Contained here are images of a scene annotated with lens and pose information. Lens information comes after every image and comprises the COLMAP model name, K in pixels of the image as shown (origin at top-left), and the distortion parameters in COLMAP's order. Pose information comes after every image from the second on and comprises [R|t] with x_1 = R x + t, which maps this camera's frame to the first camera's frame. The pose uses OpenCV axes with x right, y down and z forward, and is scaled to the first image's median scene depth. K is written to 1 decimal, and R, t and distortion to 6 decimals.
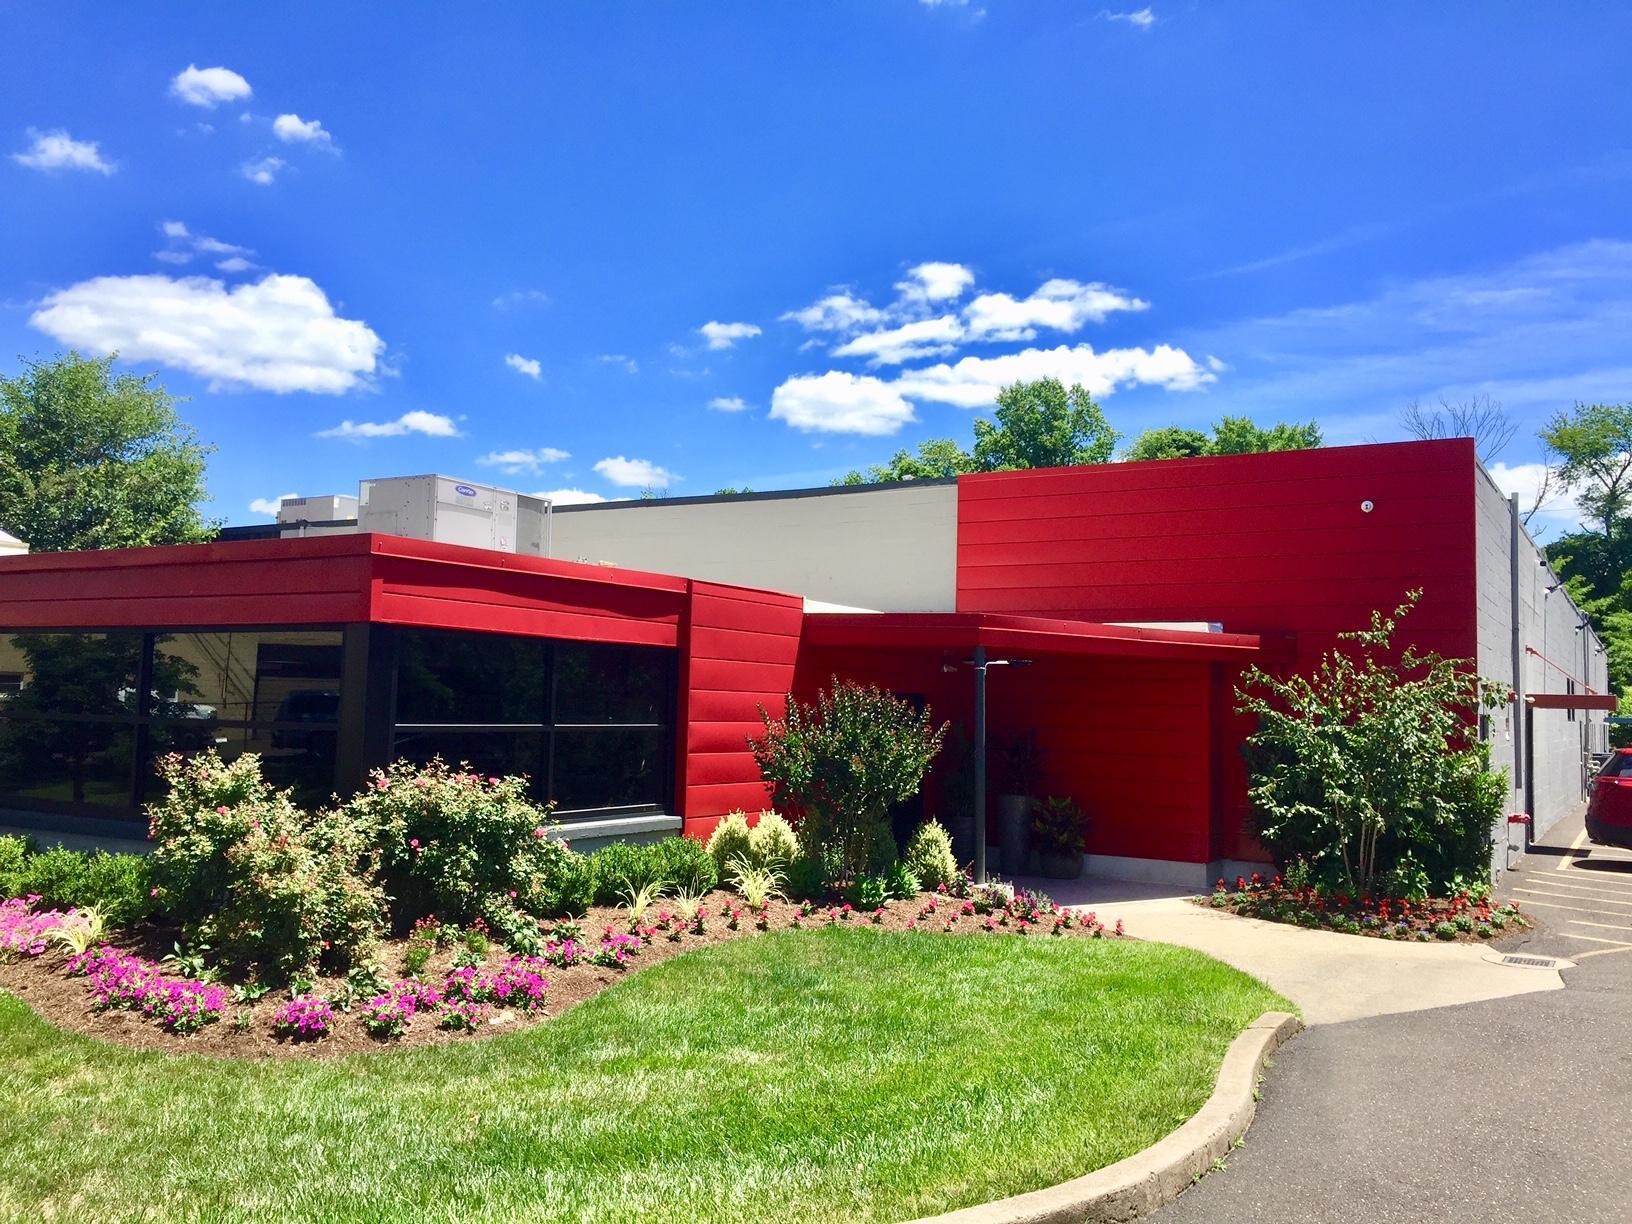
lens RADIAL K [[1363.4, 0, 816.0], [0, 1363.4, 612.0], [0, 0, 1]] dist [0.215284, -0.312058]
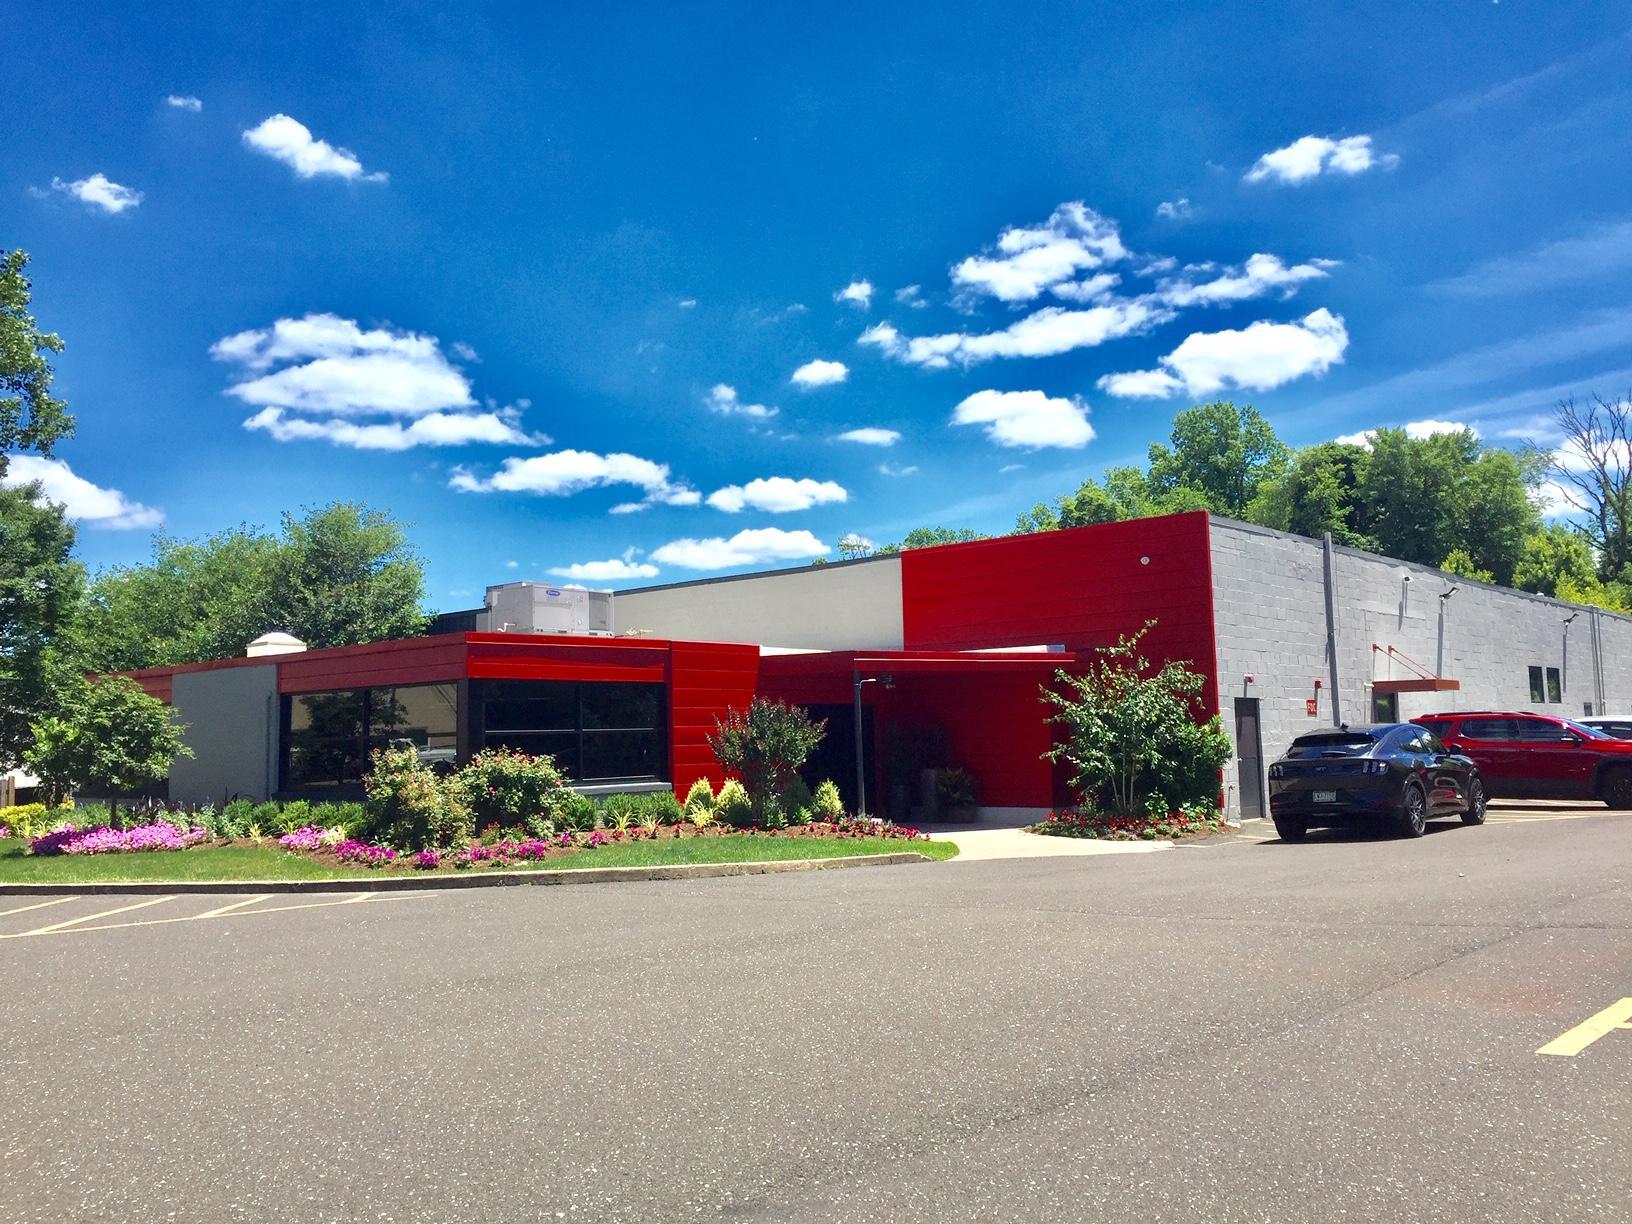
lens RADIAL K [[1363.4, 0, 816.0], [0, 1363.4, 612.0], [0, 0, 1]] dist [0.215284, -0.312058]
pose [[0.983606, -0.063960, -0.168607, 0.468216], [0.059676, 0.997756, -0.030356, 0.003376], [0.170170, 0.019797, 0.985216, -0.782586]]
